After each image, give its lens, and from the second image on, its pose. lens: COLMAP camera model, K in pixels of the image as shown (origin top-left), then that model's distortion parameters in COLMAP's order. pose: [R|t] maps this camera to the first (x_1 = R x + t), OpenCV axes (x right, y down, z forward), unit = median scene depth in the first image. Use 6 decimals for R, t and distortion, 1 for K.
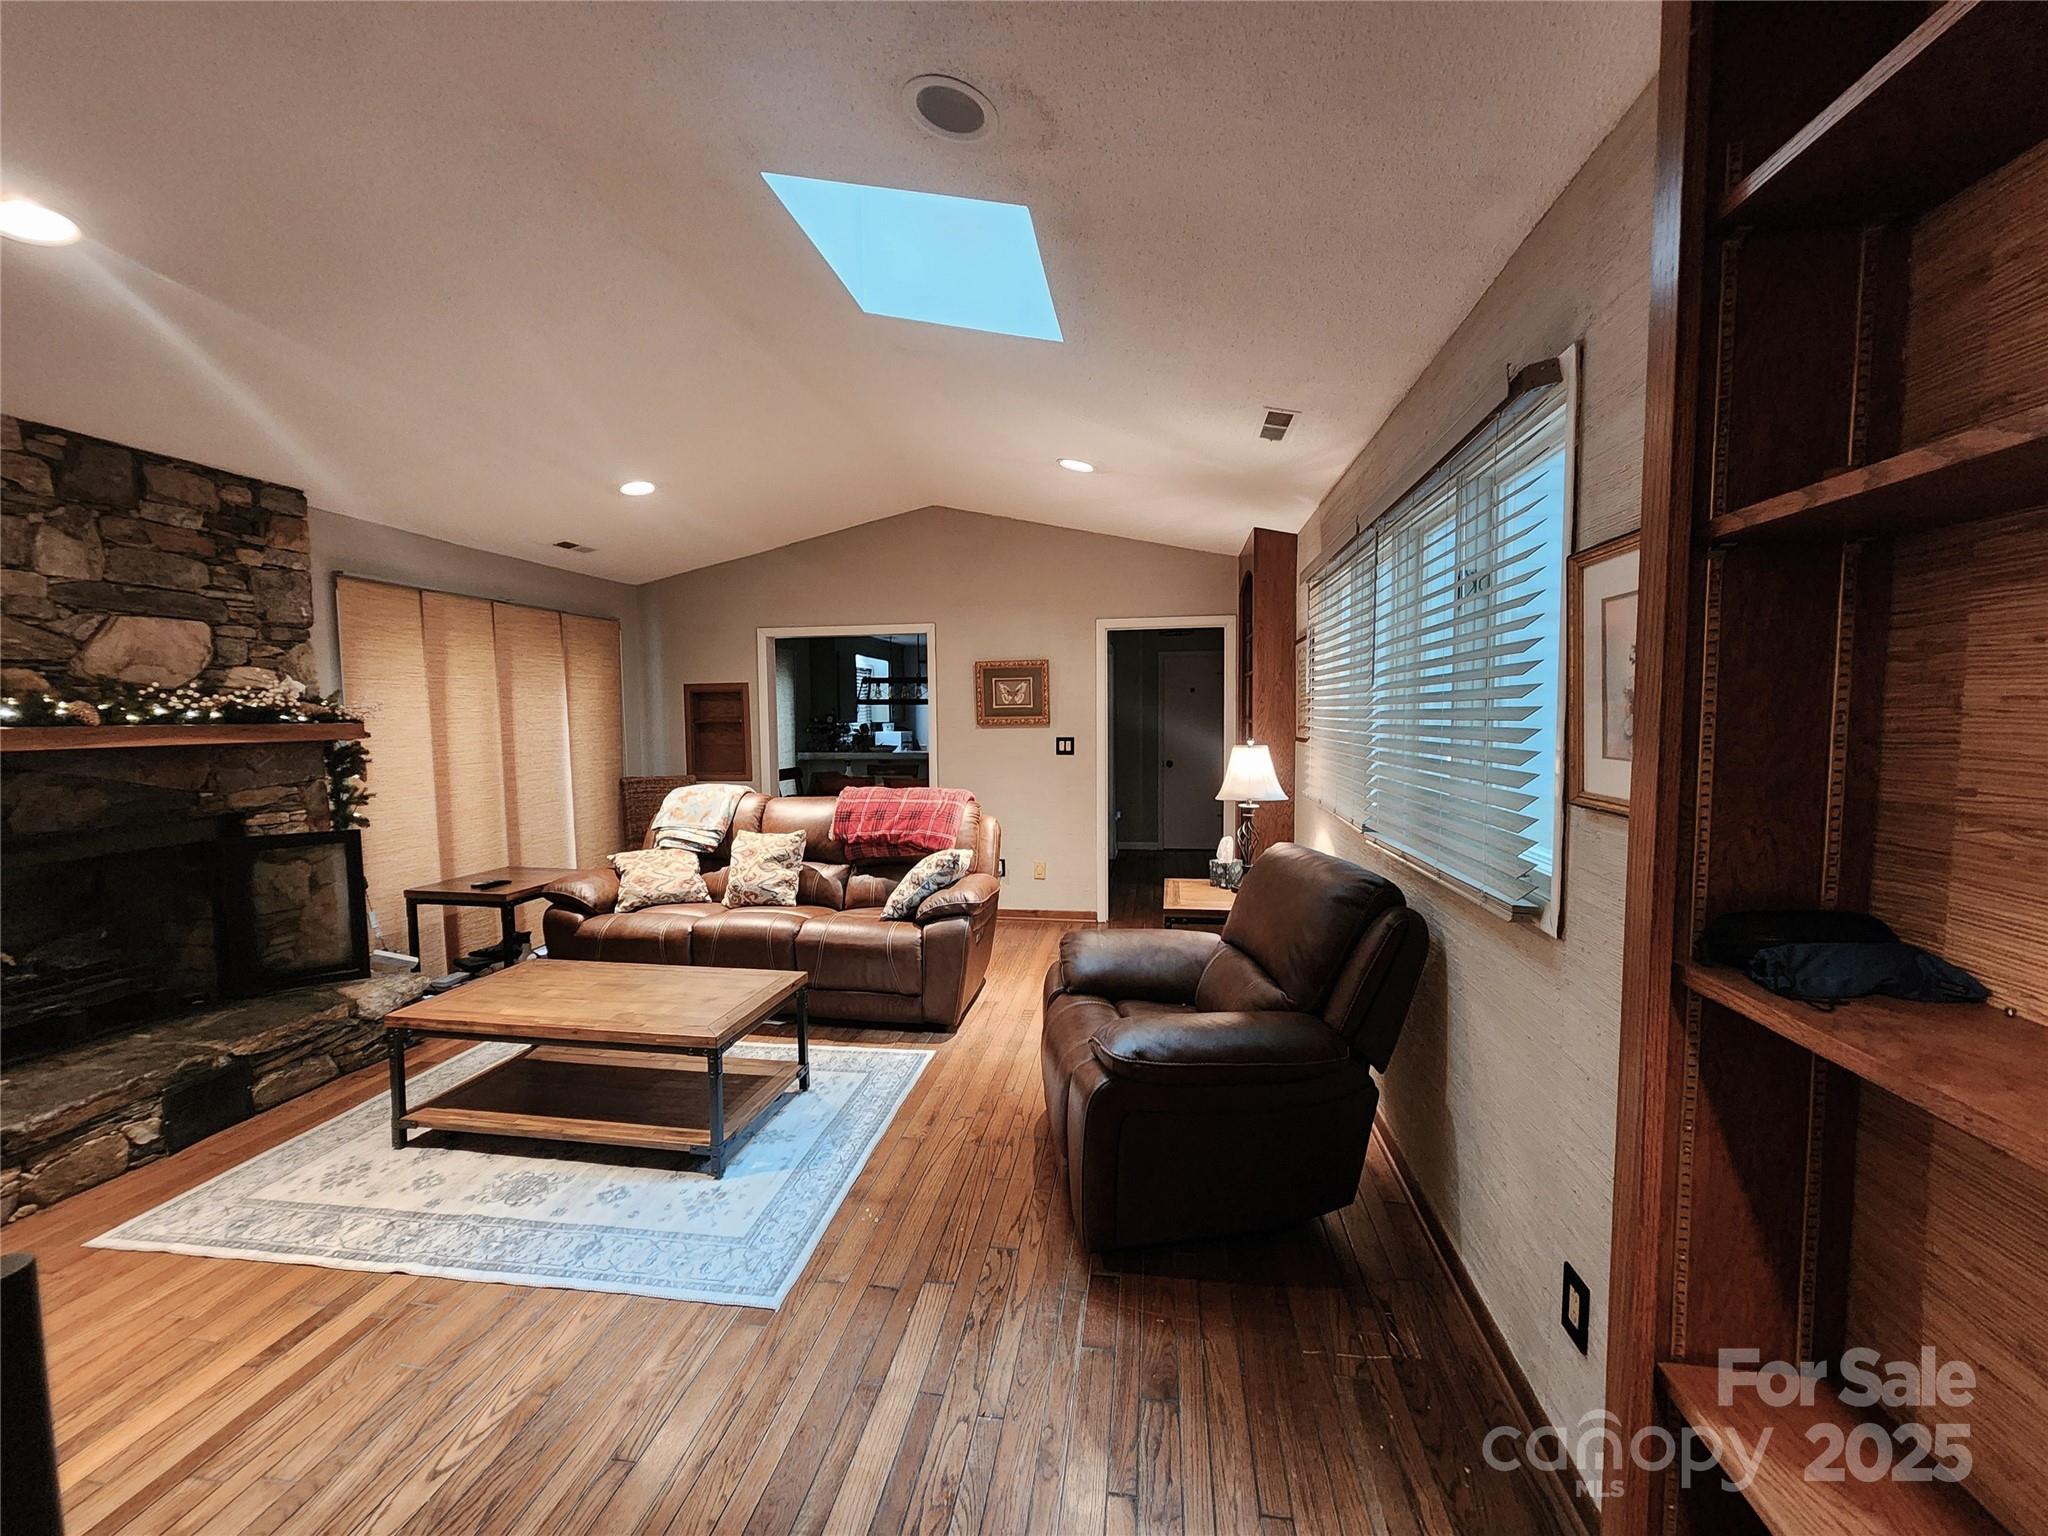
lens RADIAL K [[839.9, 0, 1017.9], [0, 839.9, 776.0], [0, 0, 1]] dist [0.008065, 0.000723]
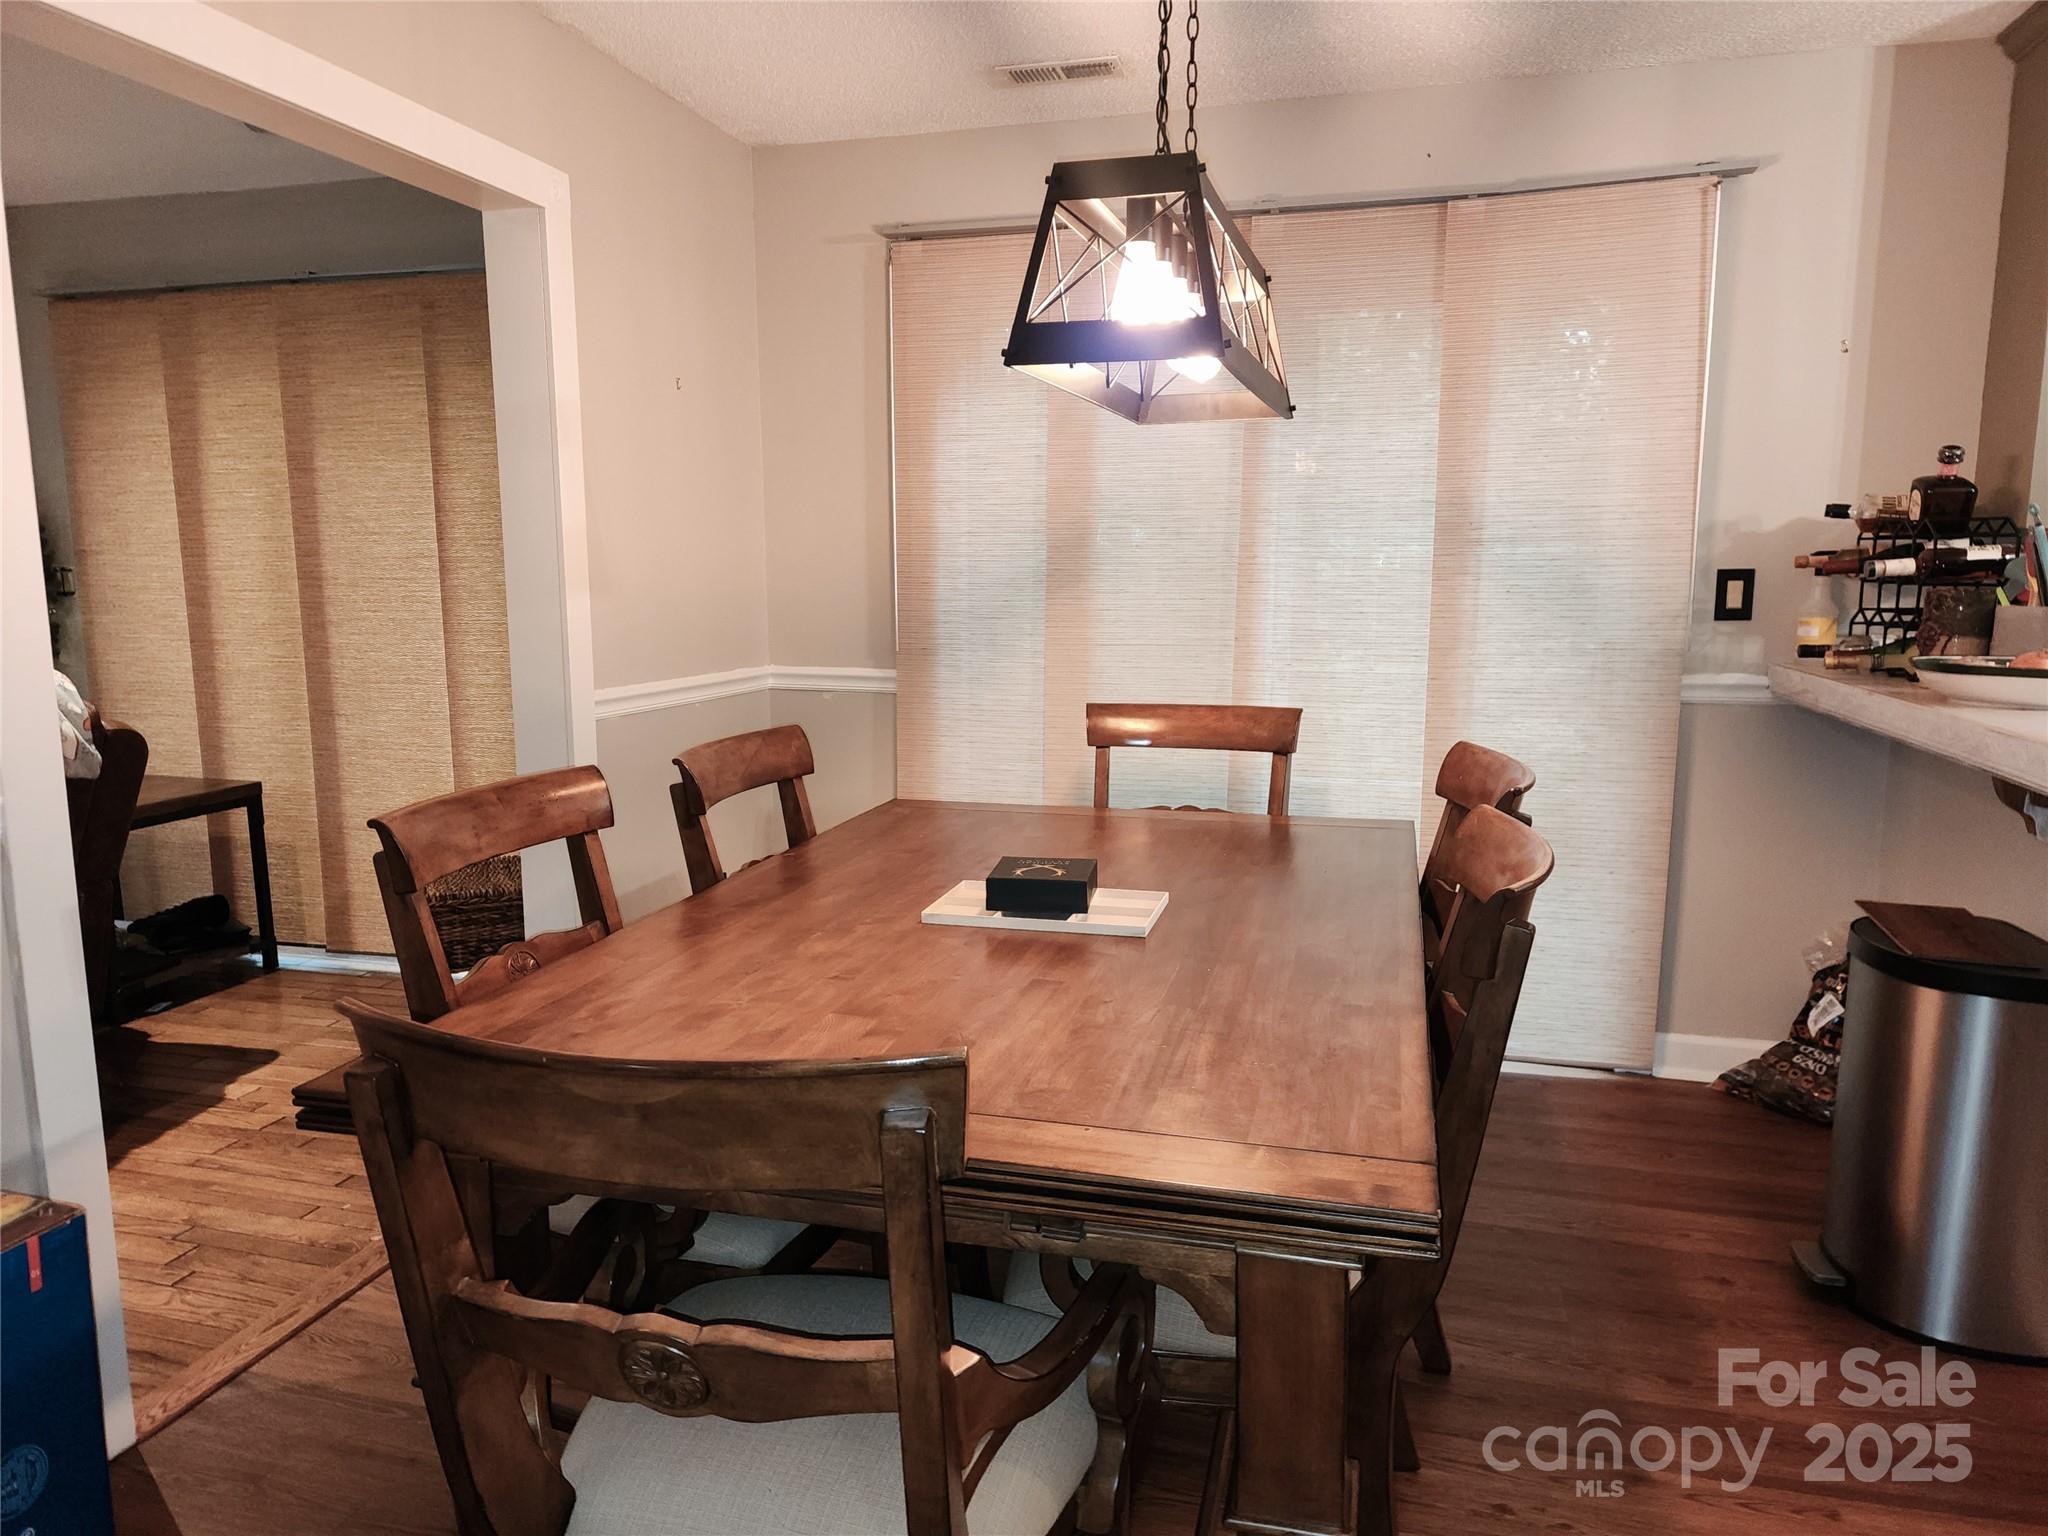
lens RADIAL K [[1363.4, 0, 1022.7], [0, 1363.4, 767.4], [0, 0, 1]] dist [0.052408, -0.027402]
pose [[-0.111851, 0.160173, -0.980731, 0.299970], [-0.070157, 0.983189, 0.168575, -0.119448], [0.991245, 0.087660, -0.098733, 2.110920]]
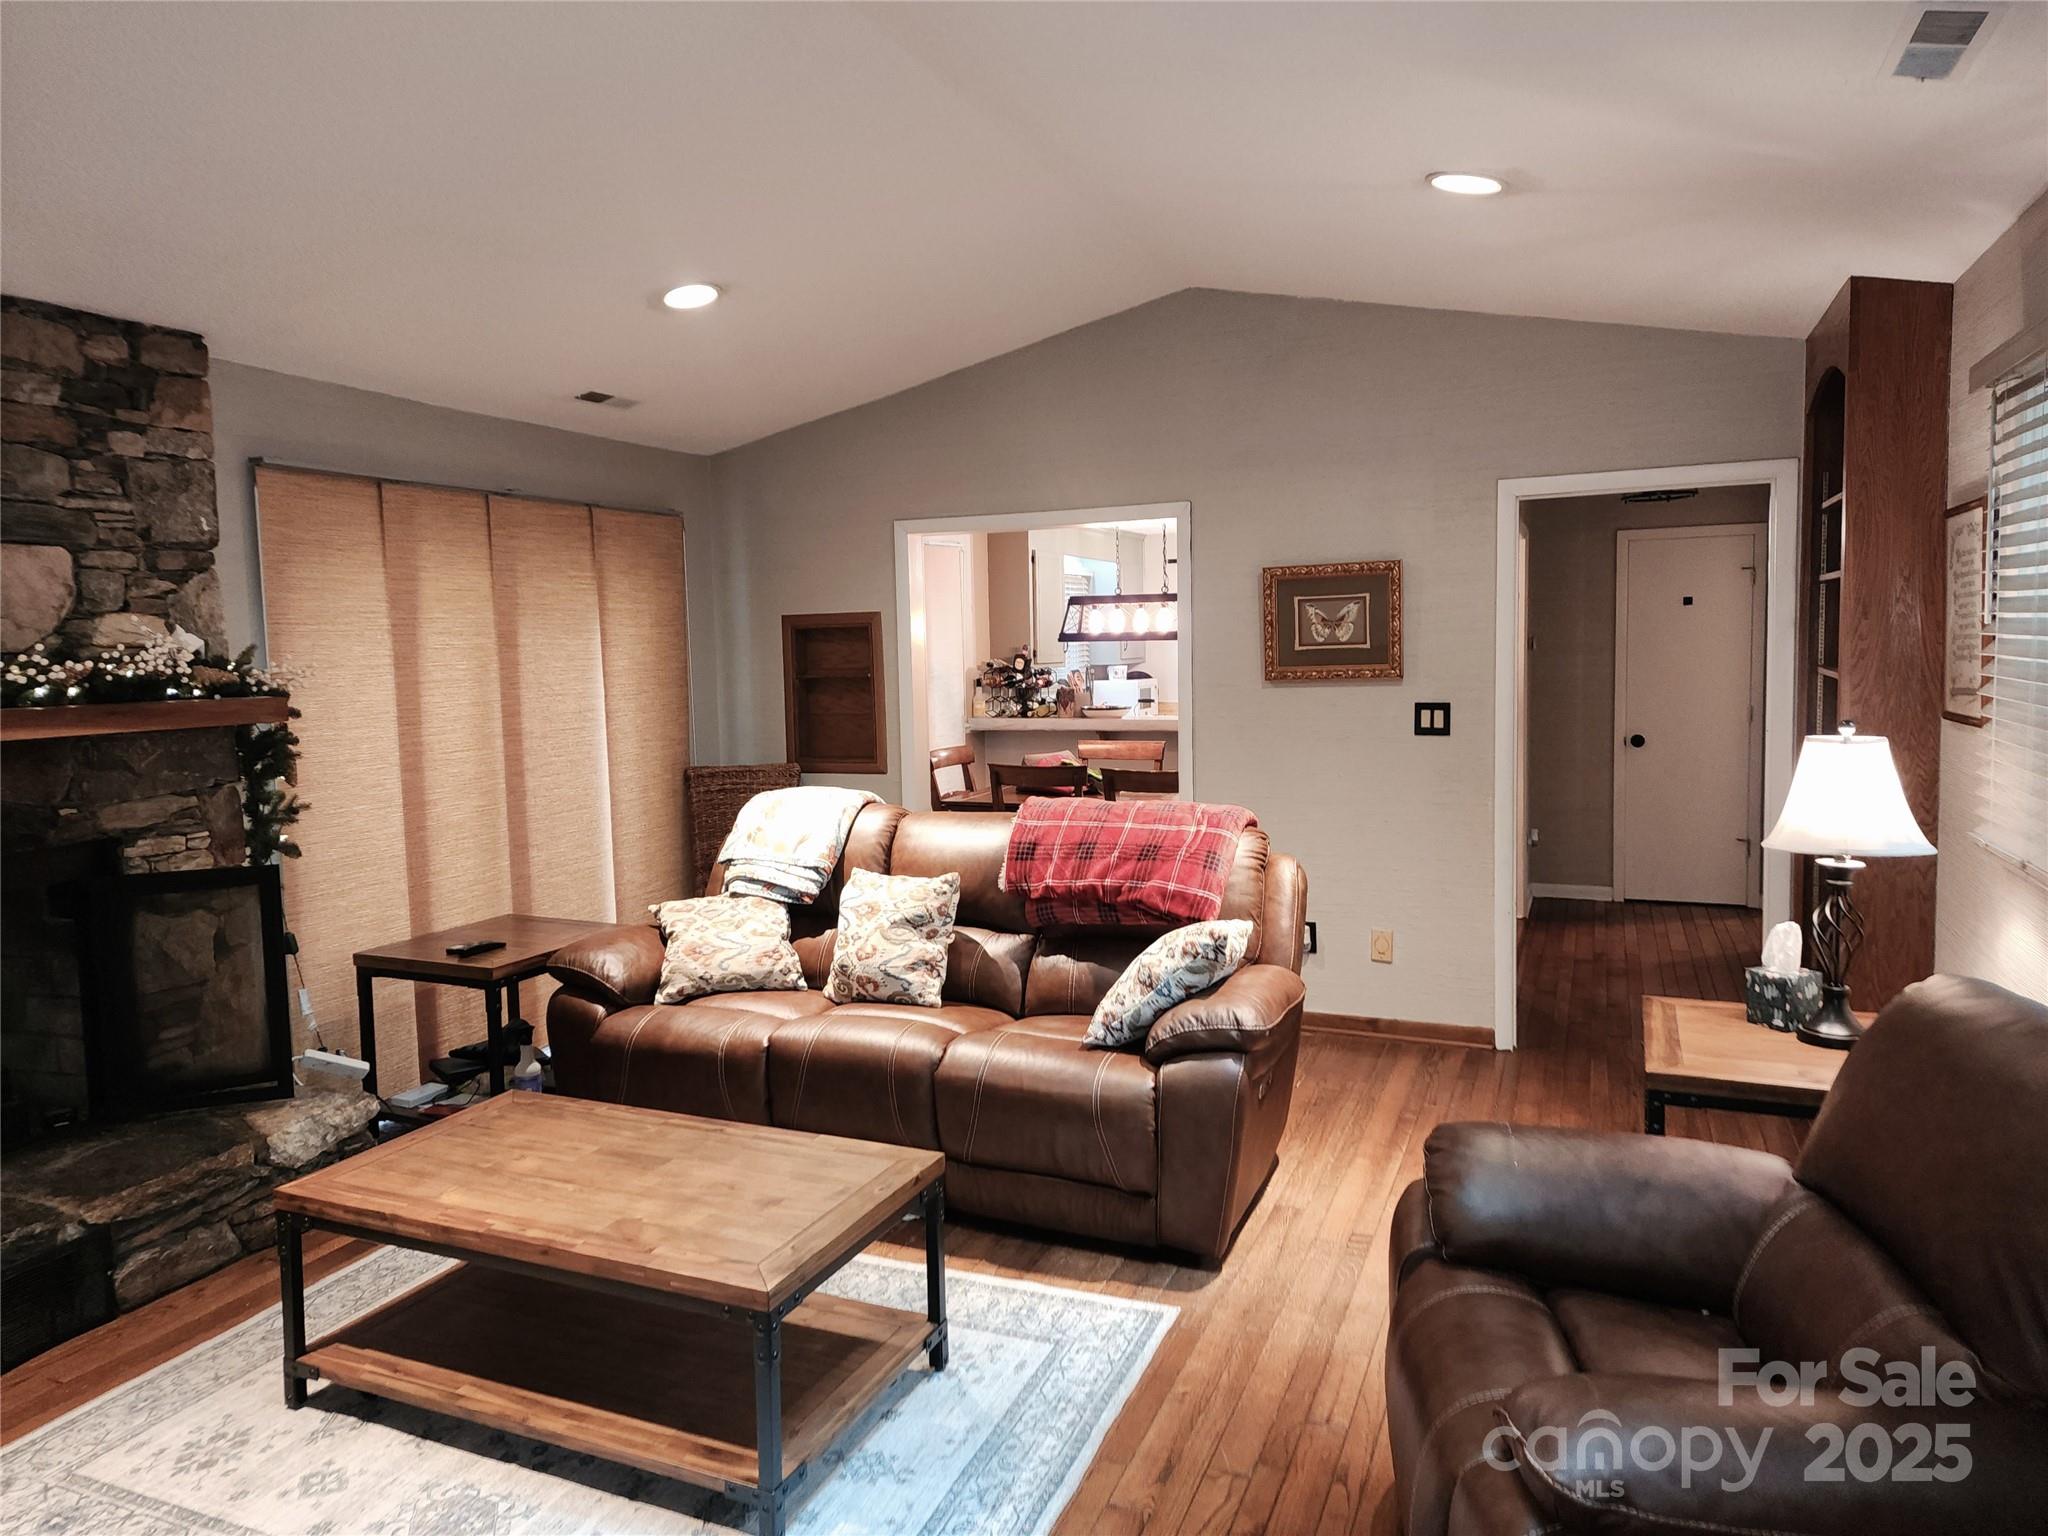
lens RADIAL K [[1363.4, 0, 1007.5], [0, 1363.4, 754.2], [0, 0, 1]] dist [0.052408, -0.027402]
pose [[0.971104, 0.005595, -0.238592, 0.002179], [-0.002823, 0.999925, 0.011957, -0.034151], [0.238641, -0.010938, 0.971046, 0.121366]]
